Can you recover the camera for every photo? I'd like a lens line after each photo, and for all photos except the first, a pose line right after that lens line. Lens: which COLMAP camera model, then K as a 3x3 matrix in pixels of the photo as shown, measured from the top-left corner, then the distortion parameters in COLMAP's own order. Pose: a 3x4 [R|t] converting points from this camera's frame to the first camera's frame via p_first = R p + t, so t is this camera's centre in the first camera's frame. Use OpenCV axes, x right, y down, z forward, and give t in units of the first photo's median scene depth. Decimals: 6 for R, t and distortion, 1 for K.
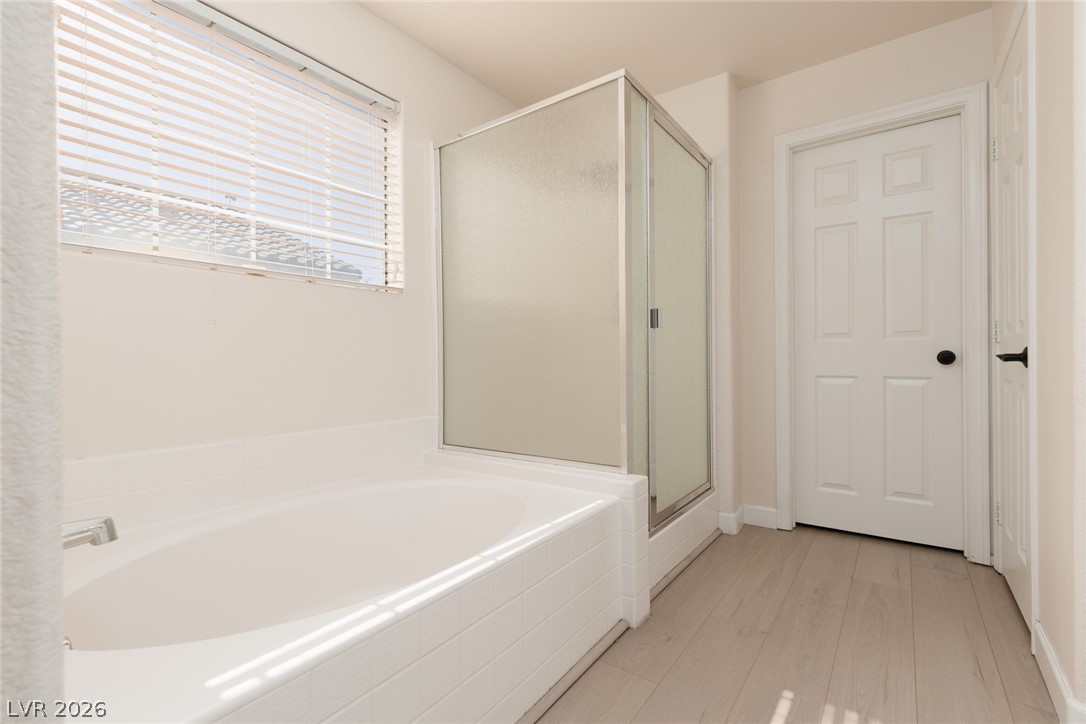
lens RADIAL K [[484.2, 0, 547.5], [0, 484.2, 358.7], [0, 0, 1]] dist [0.002677, -0.000056]
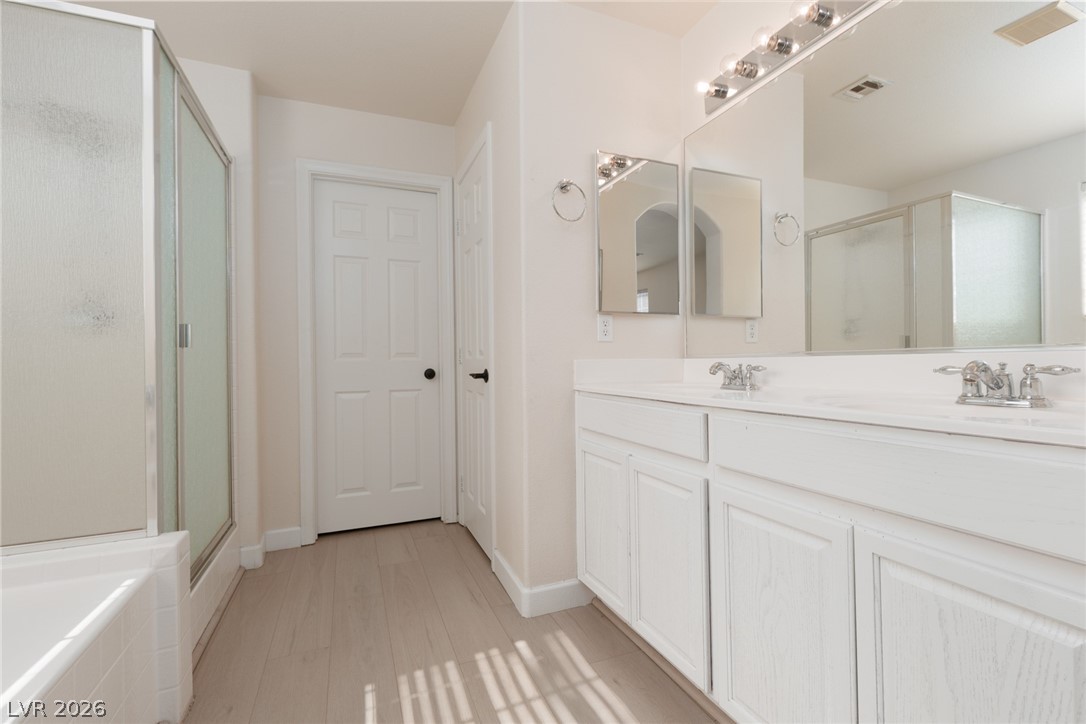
lens RADIAL K [[486.5, 0, 544.7], [0, 486.5, 359.2], [0, 0, 1]] dist [0.006721, -0.000506]
pose [[0.526540, 0.004425, 0.850139, -0.144781], [0.008205, 0.999913, -0.010286, -0.027042], [-0.850111, 0.012392, 0.526458, 0.035538]]
